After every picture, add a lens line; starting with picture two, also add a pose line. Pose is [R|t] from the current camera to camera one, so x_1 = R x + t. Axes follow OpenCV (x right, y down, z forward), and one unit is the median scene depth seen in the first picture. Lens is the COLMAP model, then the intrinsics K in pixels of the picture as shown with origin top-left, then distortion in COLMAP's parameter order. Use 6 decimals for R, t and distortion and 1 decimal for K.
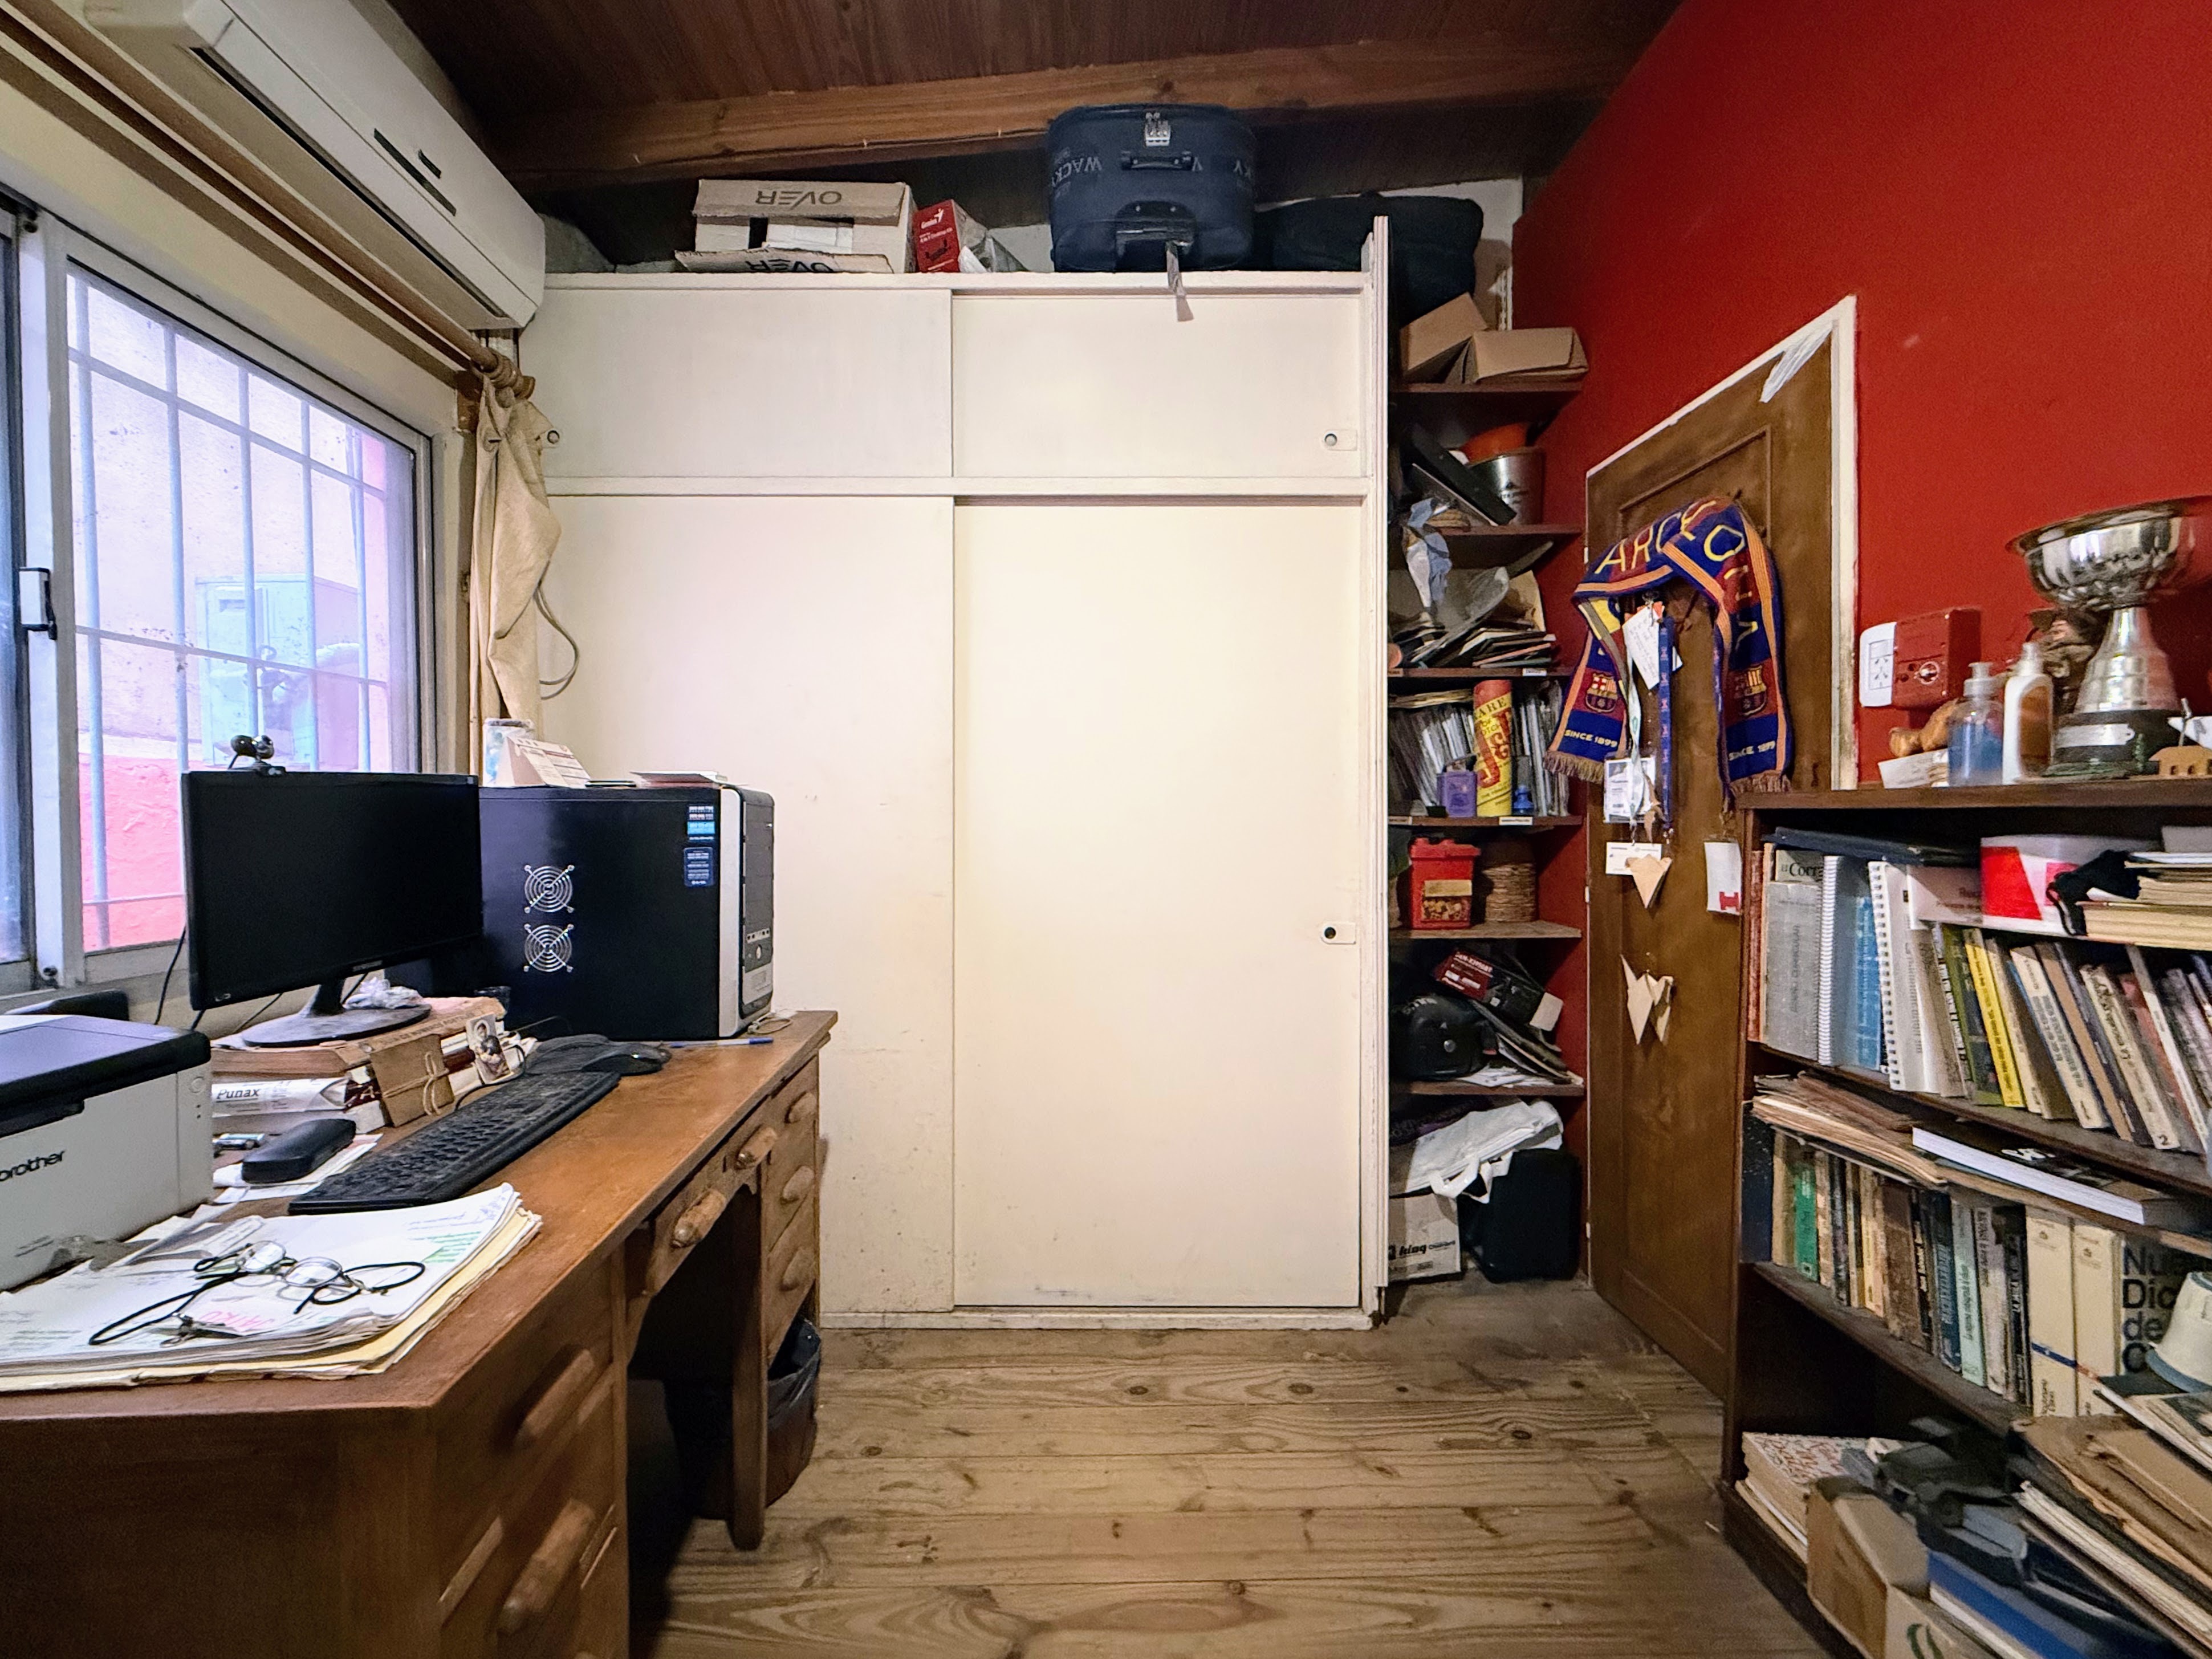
lens RADIAL K [[886.8, 0, 1105.5], [0, 886.8, 827.7], [0, 0, 1]] dist [0.000165, -0.000065]
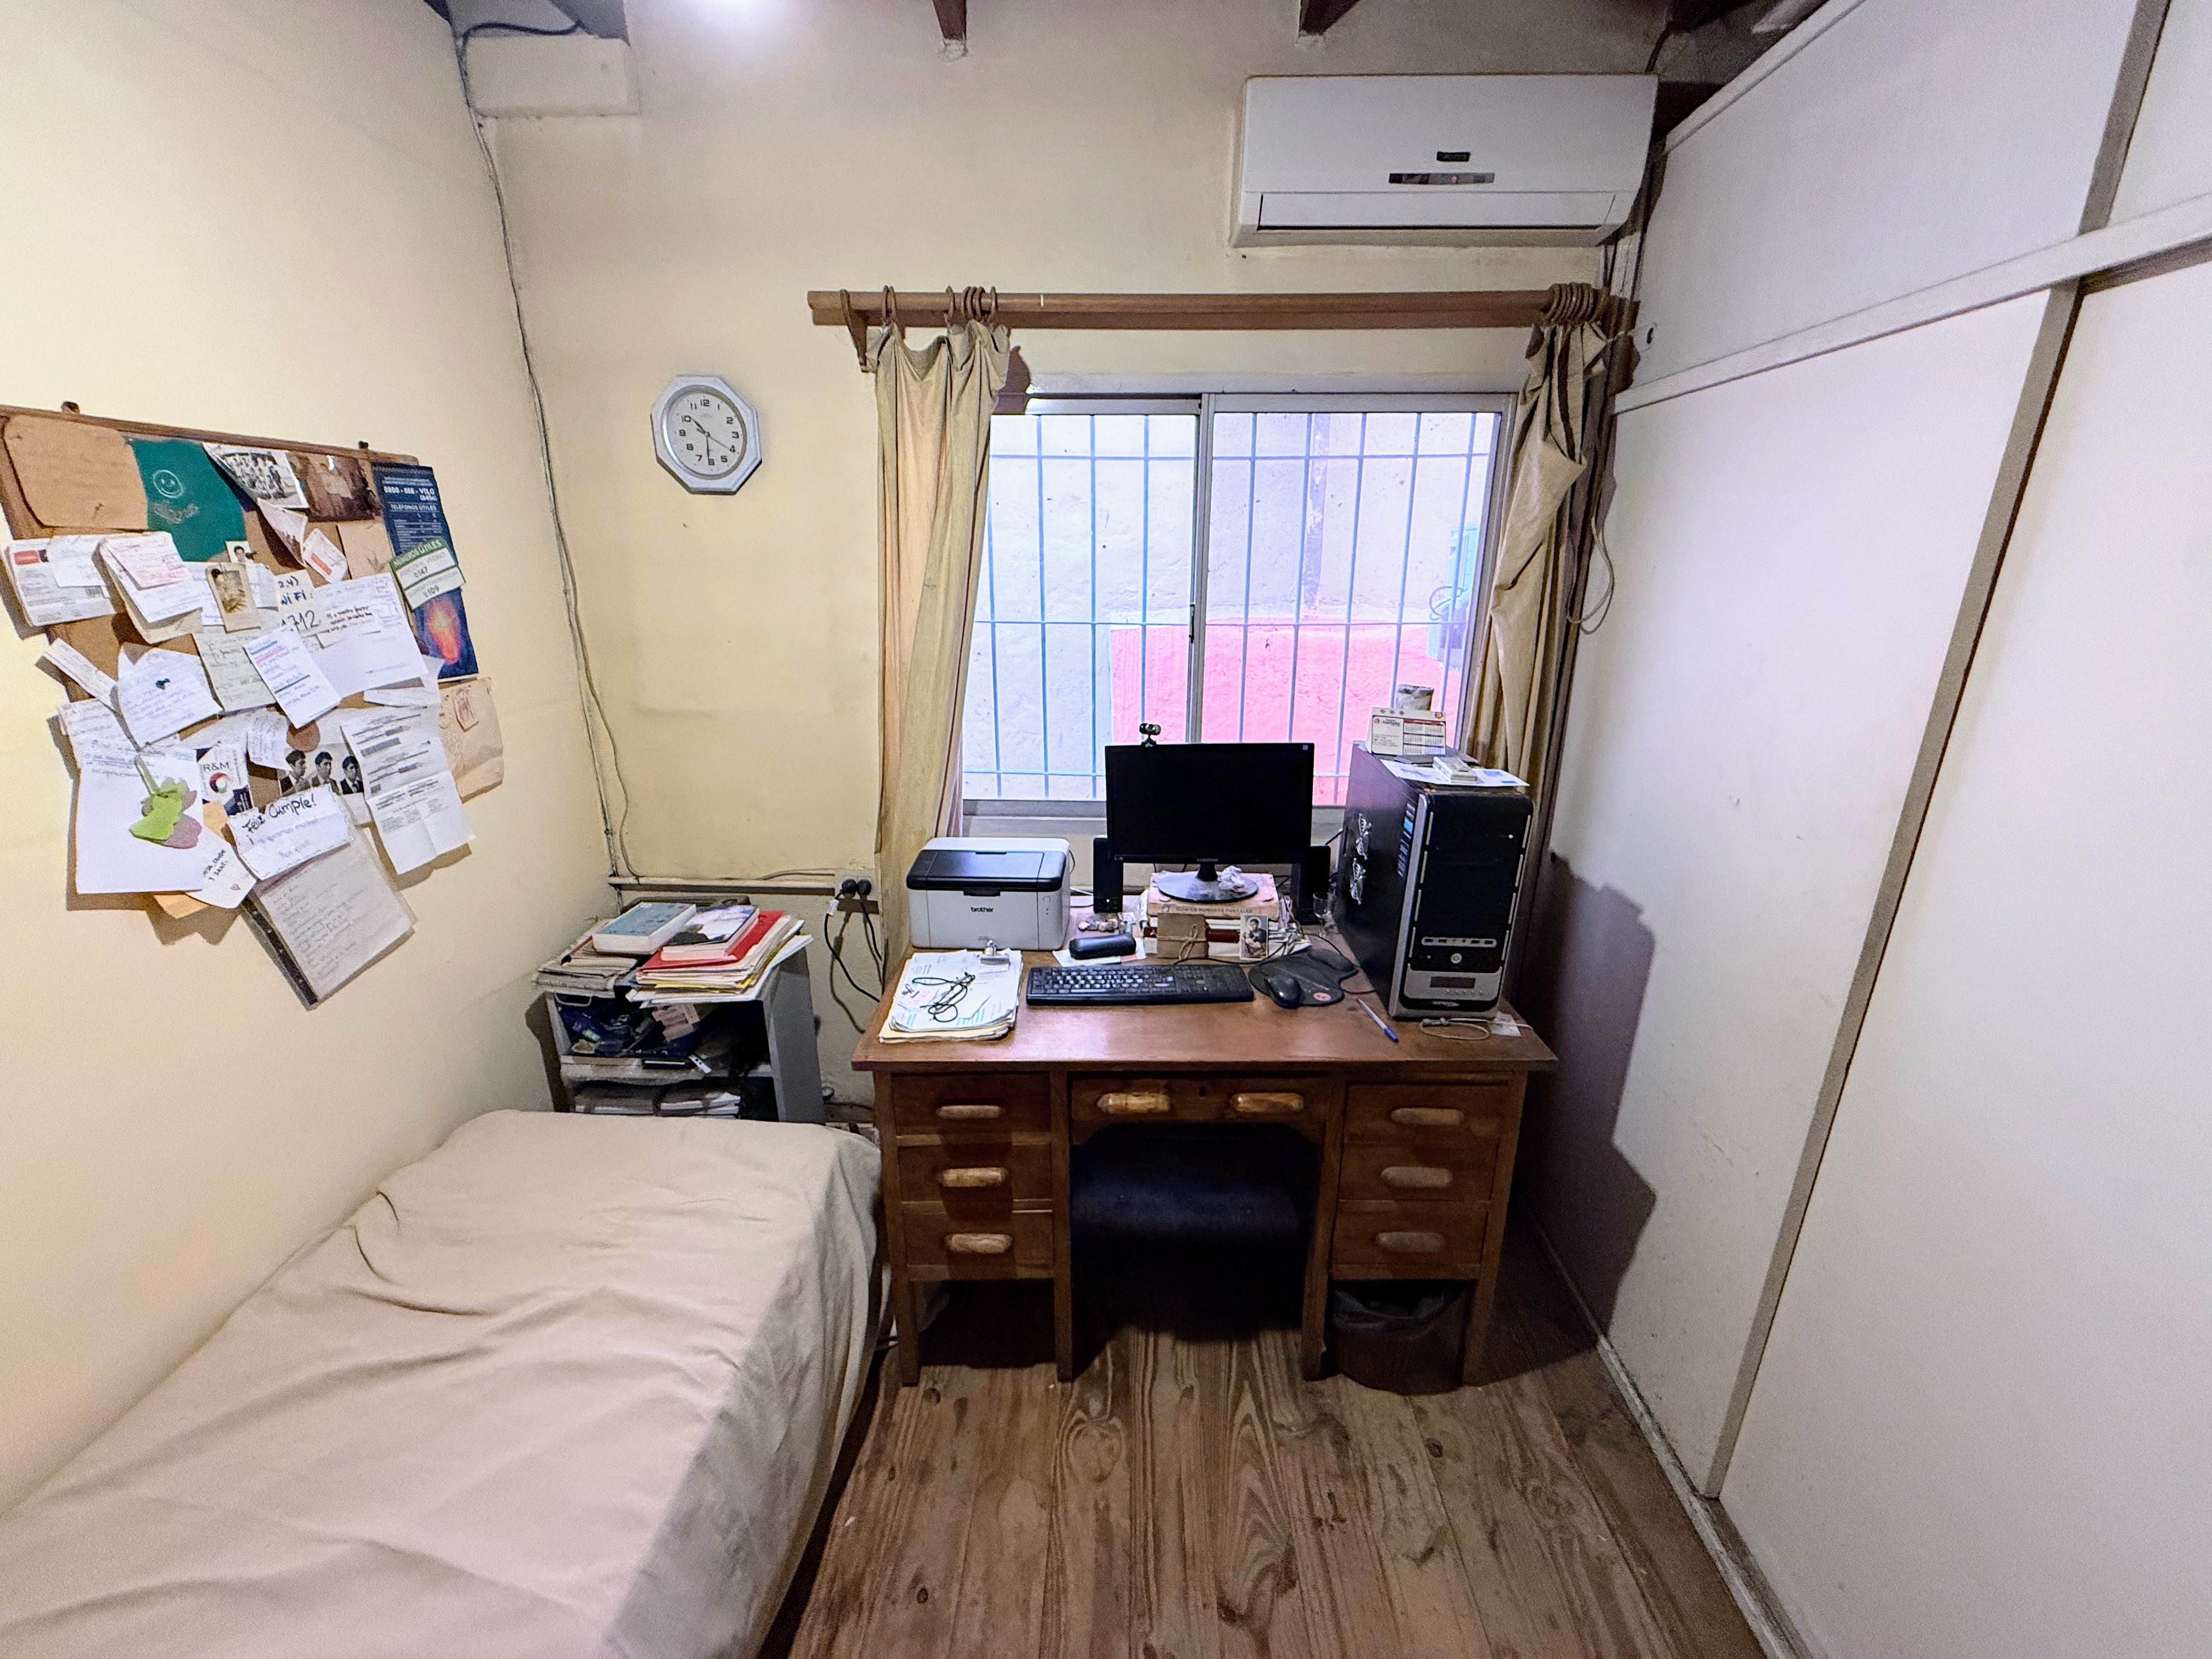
lens RADIAL K [[886.8, 0, 1114.9], [0, 886.8, 826.5], [0, 0, 1]] dist [0.000165, -0.000065]
pose [[-0.050640, 0.294944, -0.954172, 0.661480], [-0.023126, 0.954795, 0.296364, -0.353527], [0.998449, 0.037074, -0.041530, 0.818373]]
